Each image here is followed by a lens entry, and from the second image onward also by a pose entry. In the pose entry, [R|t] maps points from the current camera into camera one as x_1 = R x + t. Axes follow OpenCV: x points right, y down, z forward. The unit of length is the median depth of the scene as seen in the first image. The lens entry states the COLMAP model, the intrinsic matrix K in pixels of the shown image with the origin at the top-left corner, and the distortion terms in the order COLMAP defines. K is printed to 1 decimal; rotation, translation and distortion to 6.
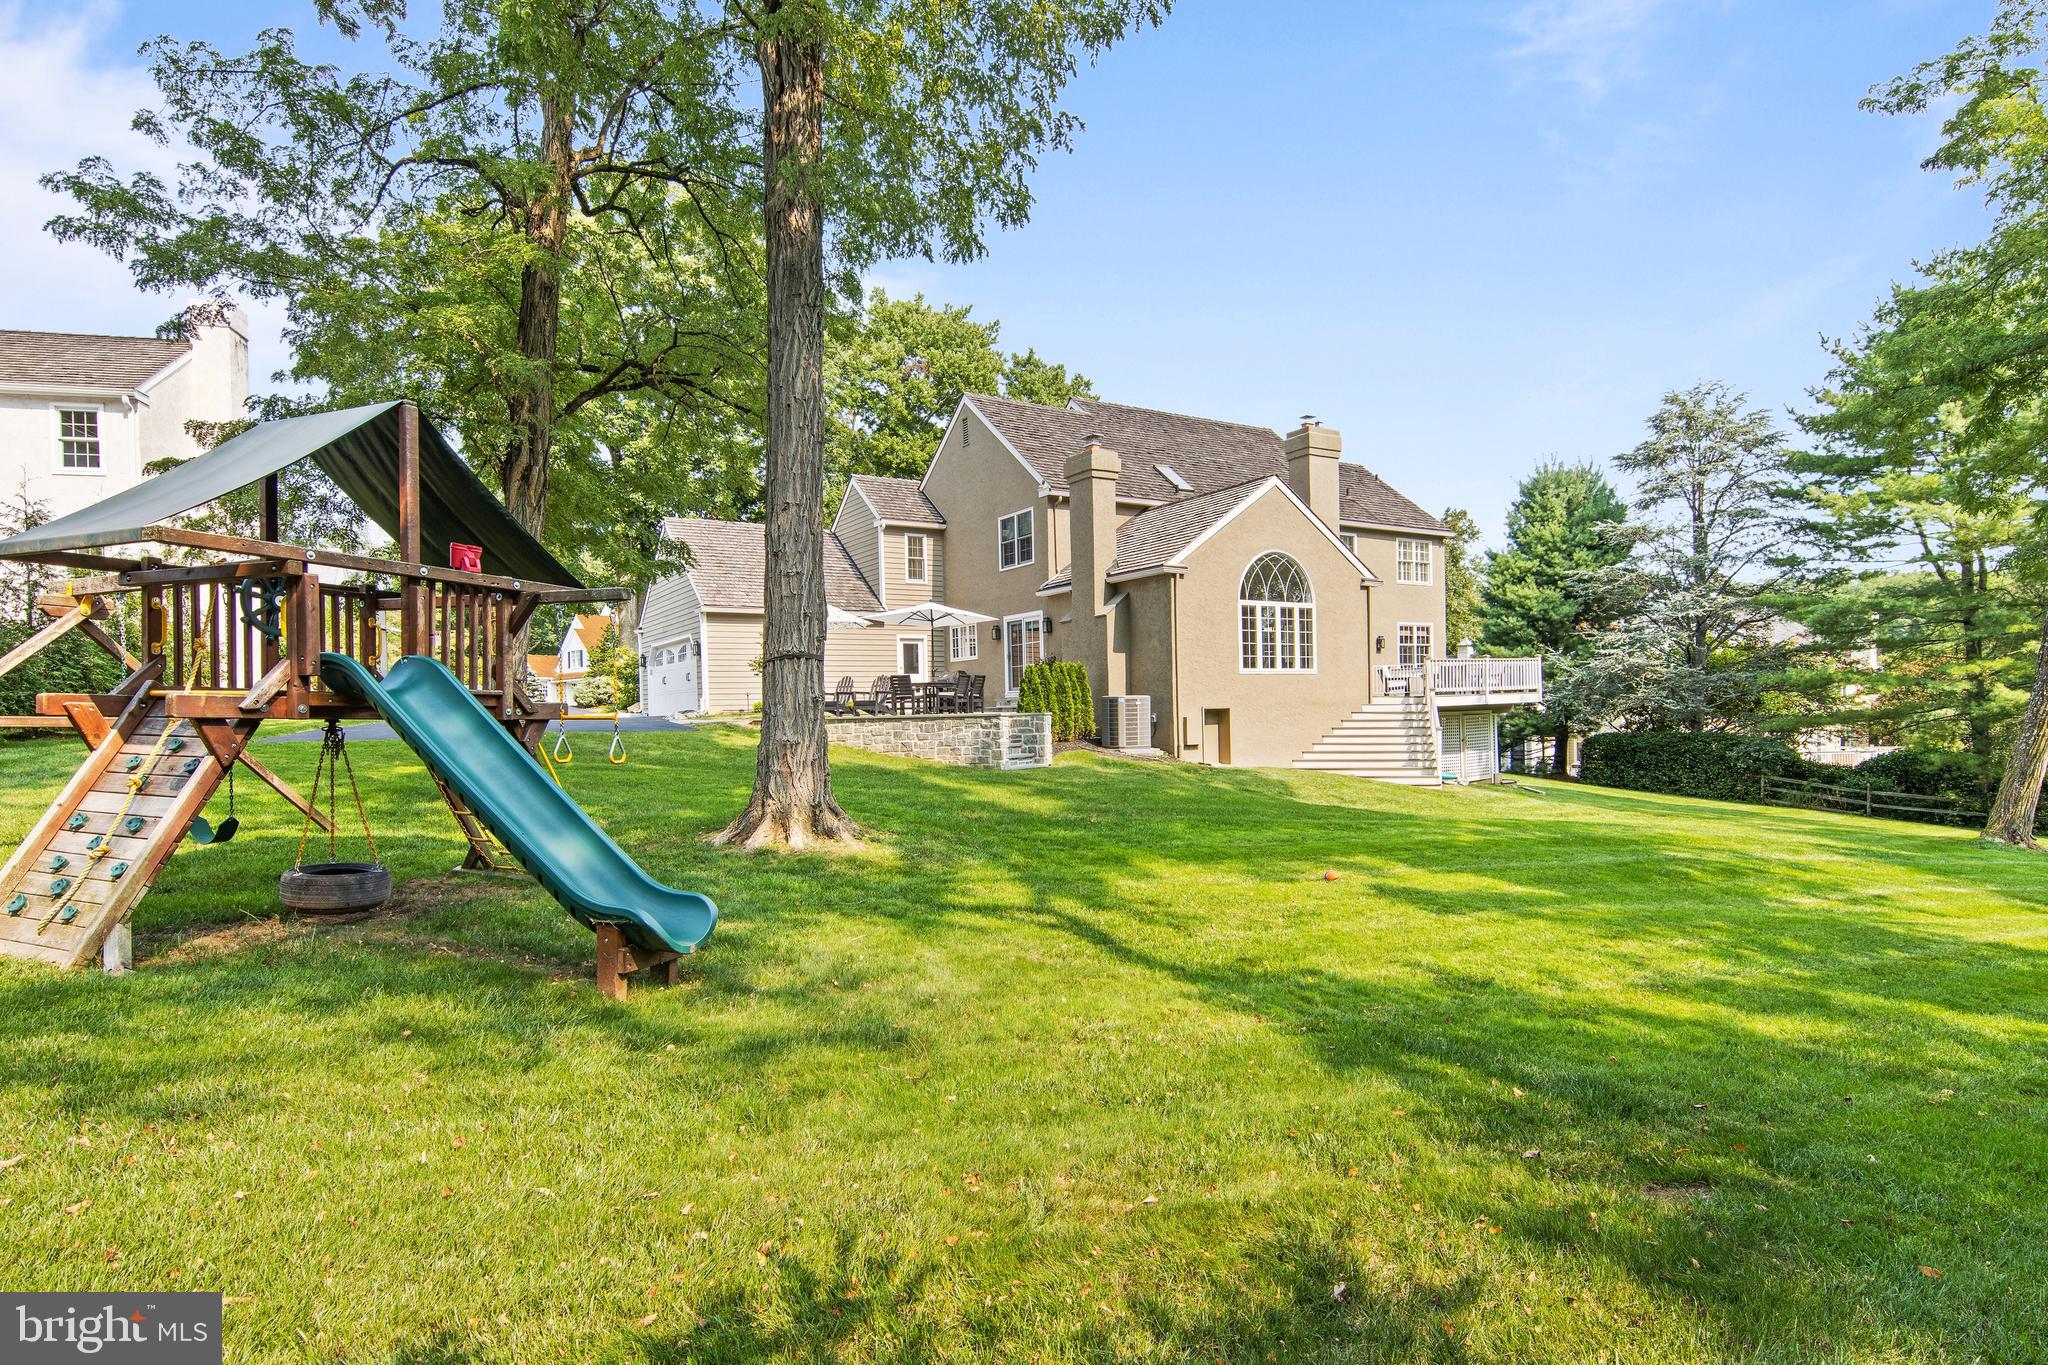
lens RADIAL K [[1067.2, 0, 1015.3], [0, 1067.2, 725.8], [0, 0, 1]] dist [0.004837, 0.000605]
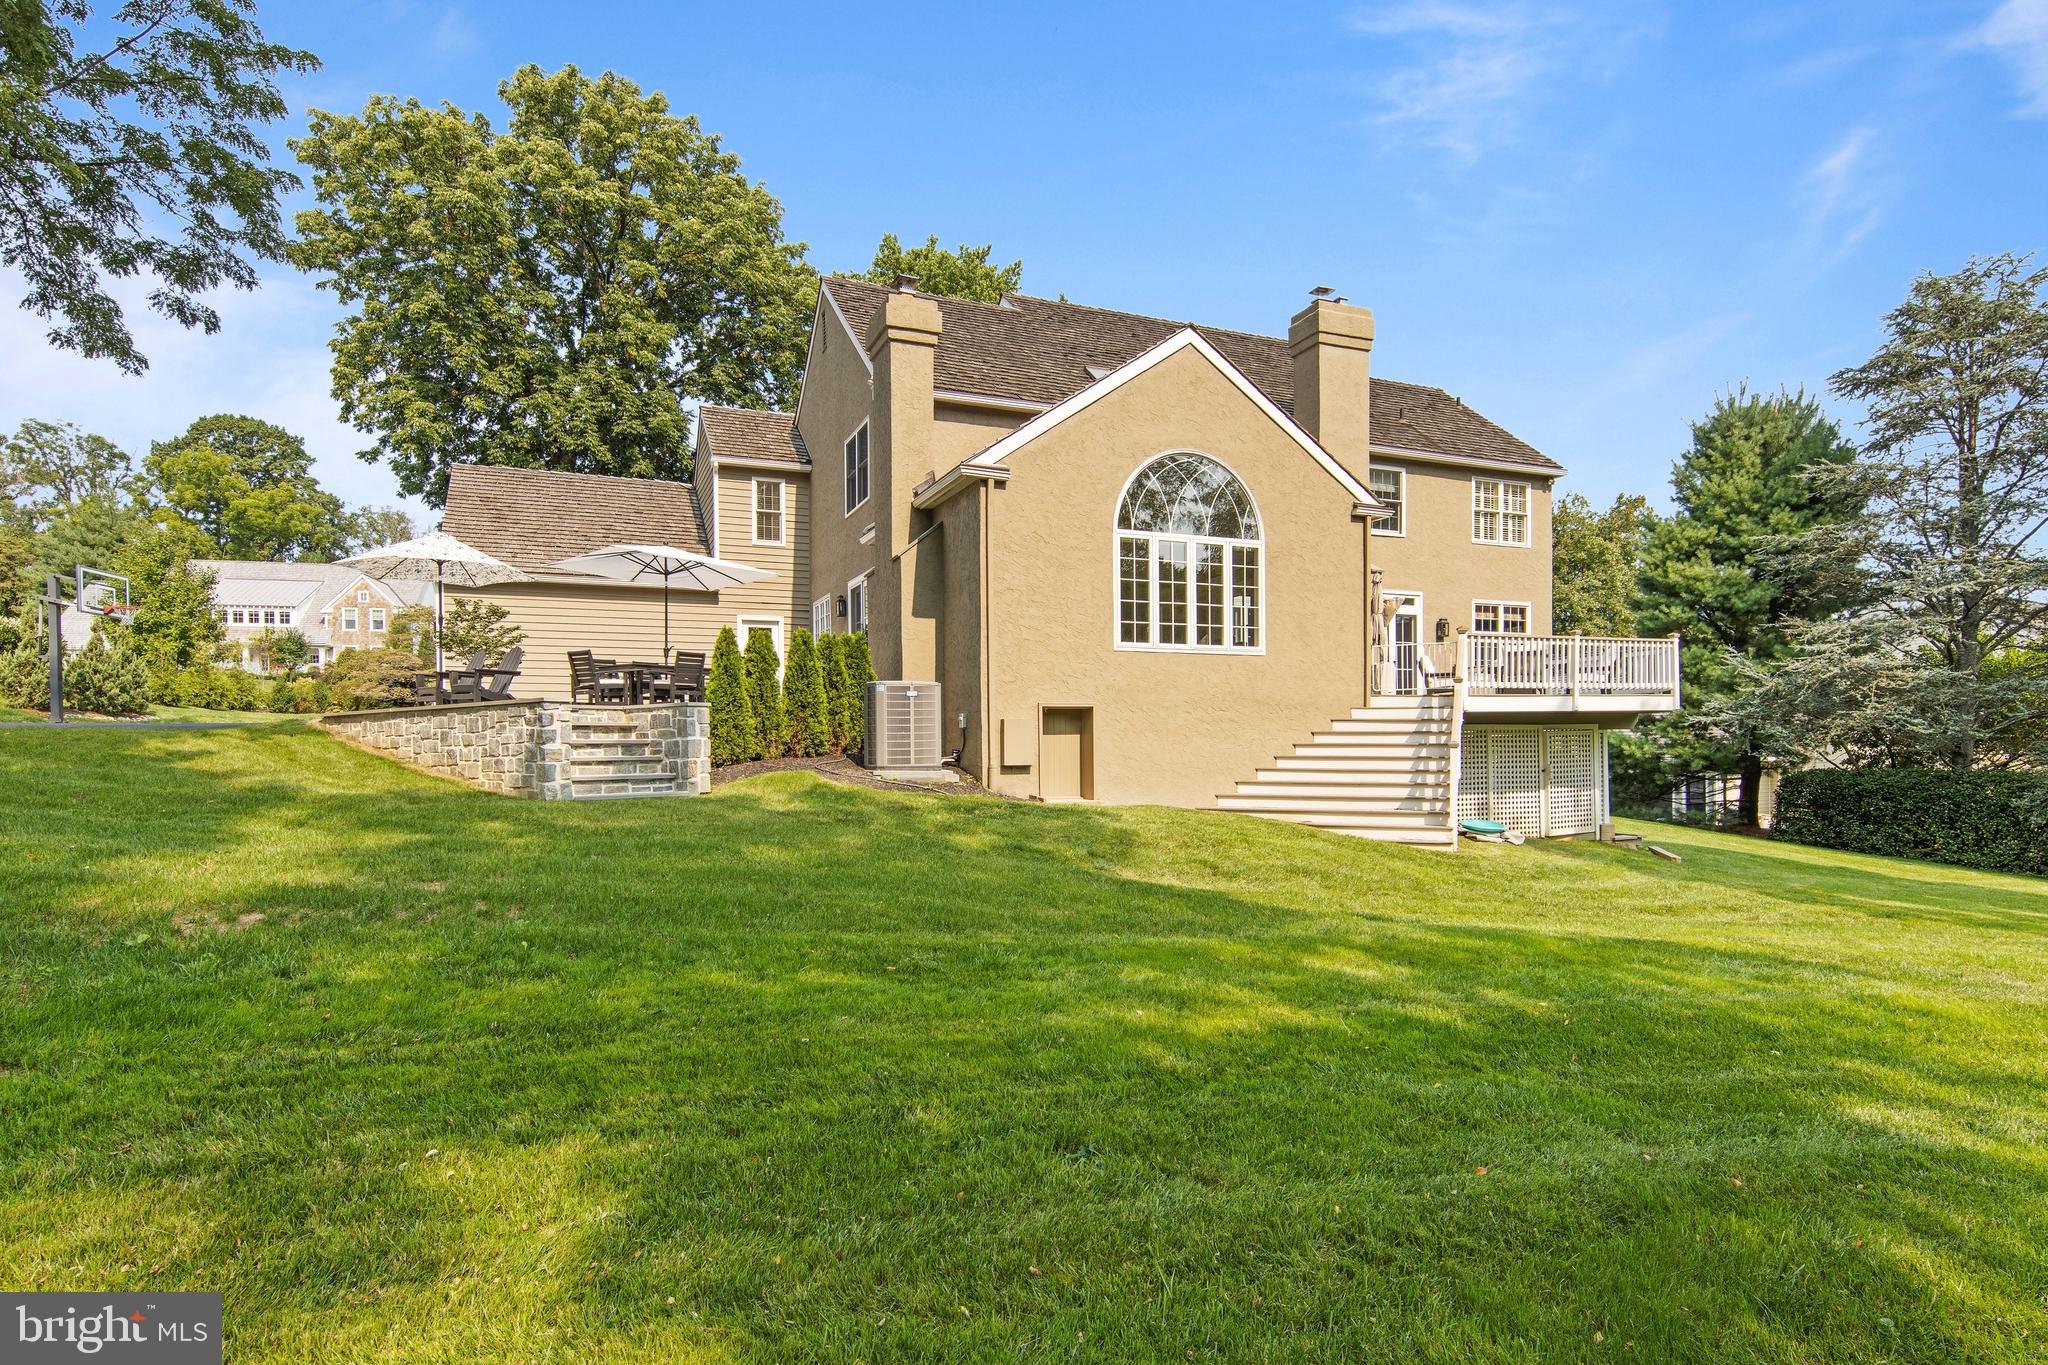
lens RADIAL K [[1060.9, 0, 1022.5], [0, 1060.9, 757.3], [0, 0, 1]] dist [0.004216, -0.001124]
pose [[0.987792, 0.014722, -0.155082, 0.164323], [-0.015114, 0.999885, -0.001349, 0.008698], [0.155044, 0.003677, 0.987901, 0.258182]]
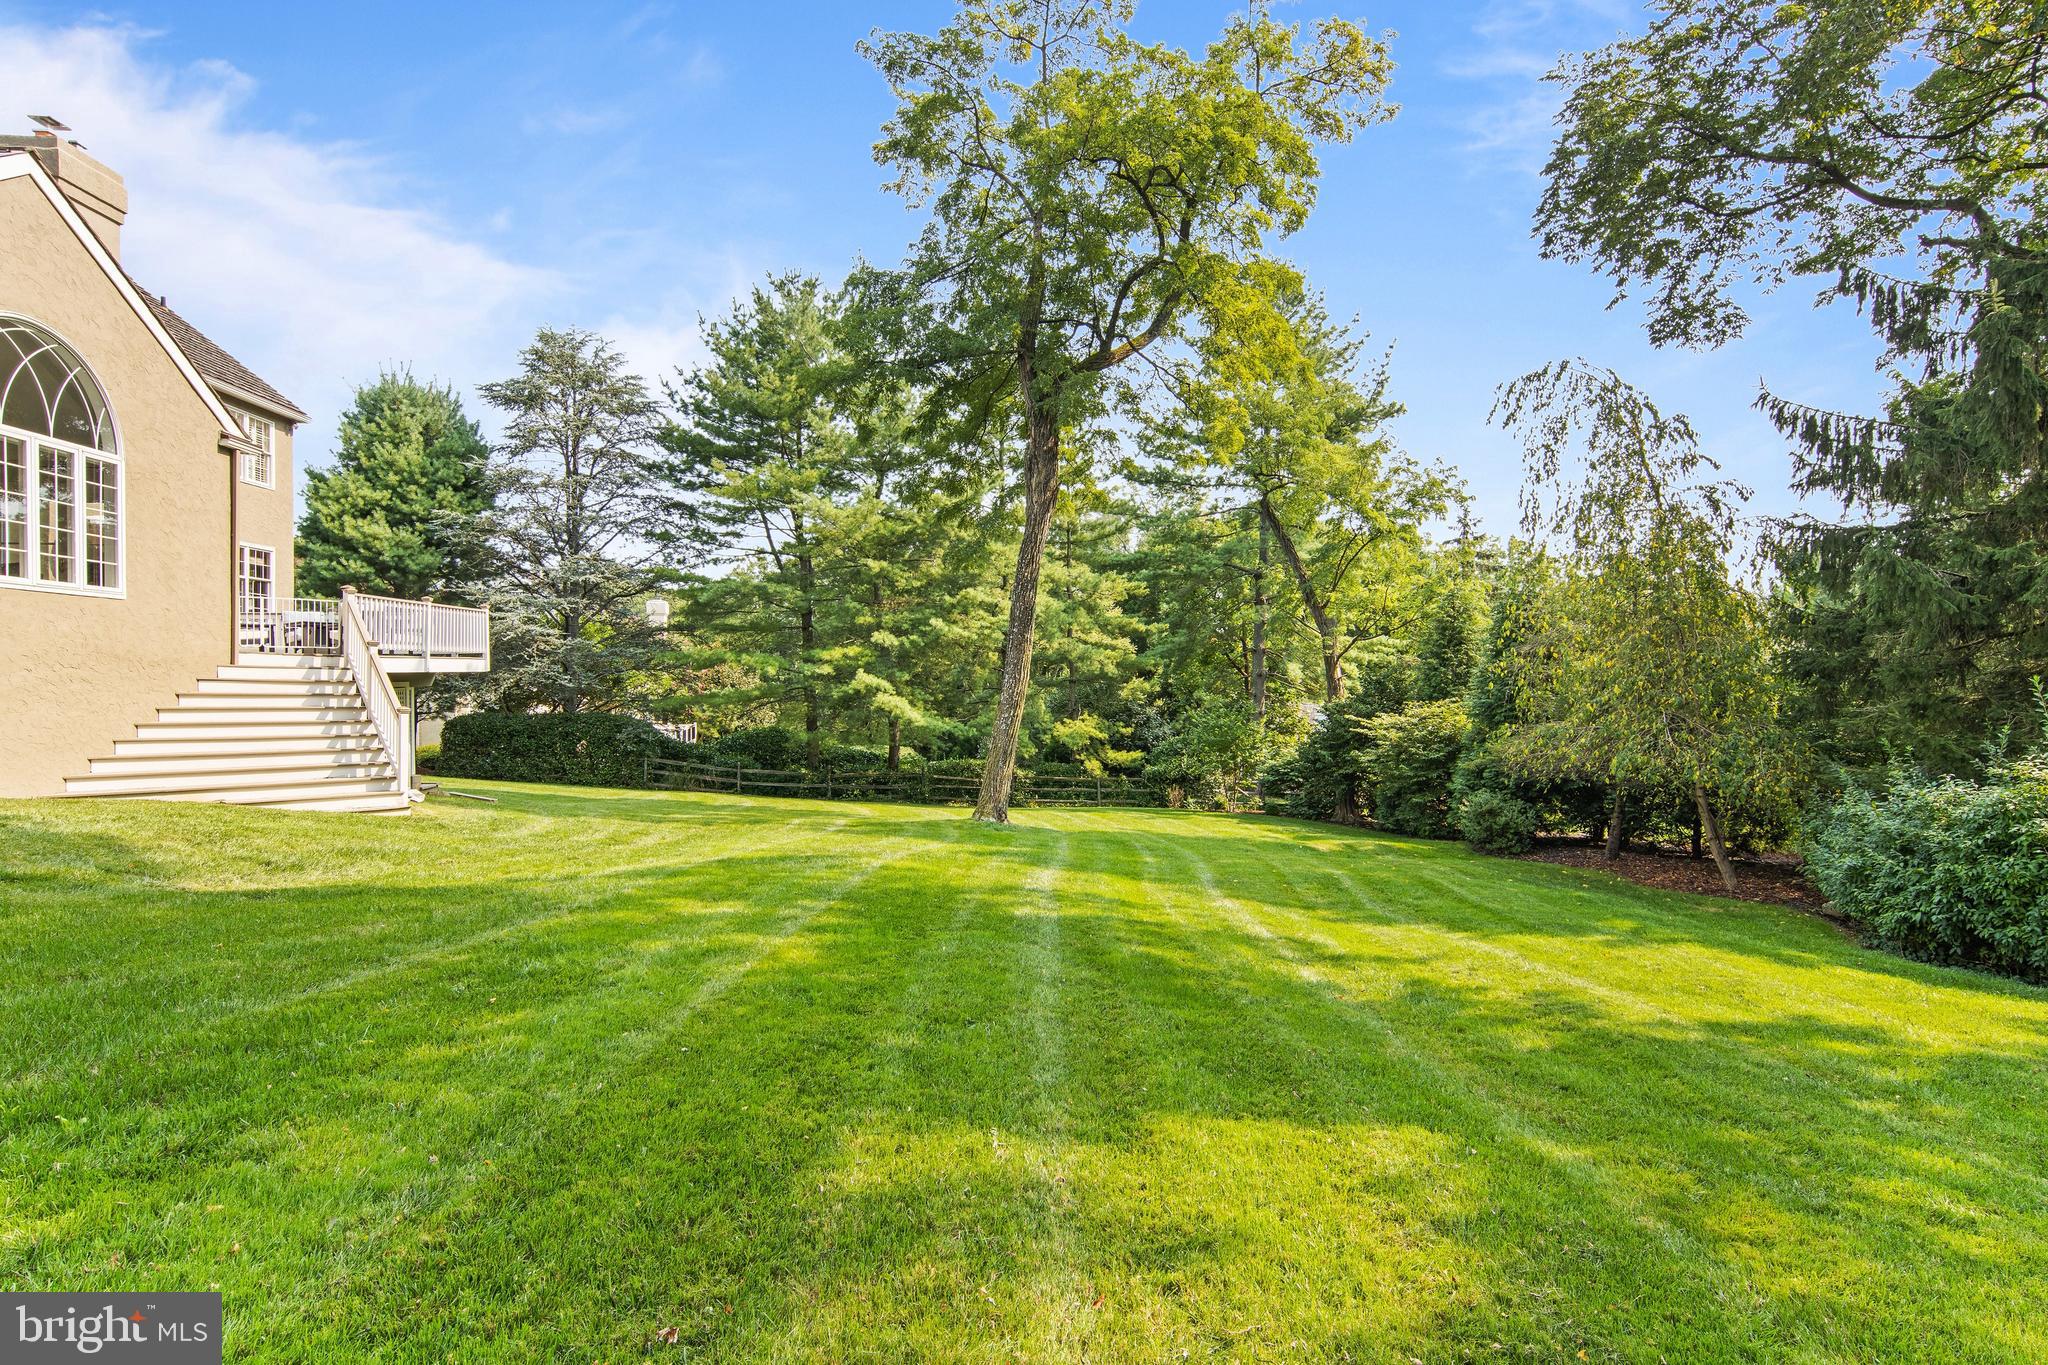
lens RADIAL K [[1046.2, 0, 1024.0], [0, 1046.2, 682.5], [0, 0, 1]] dist [0.012296, 0.000076]
pose [[0.455886, 0.020683, 0.889798, 0.026466], [-0.001721, 0.999749, -0.022357, -0.000131], [-0.890037, 0.008660, 0.455807, 0.280282]]
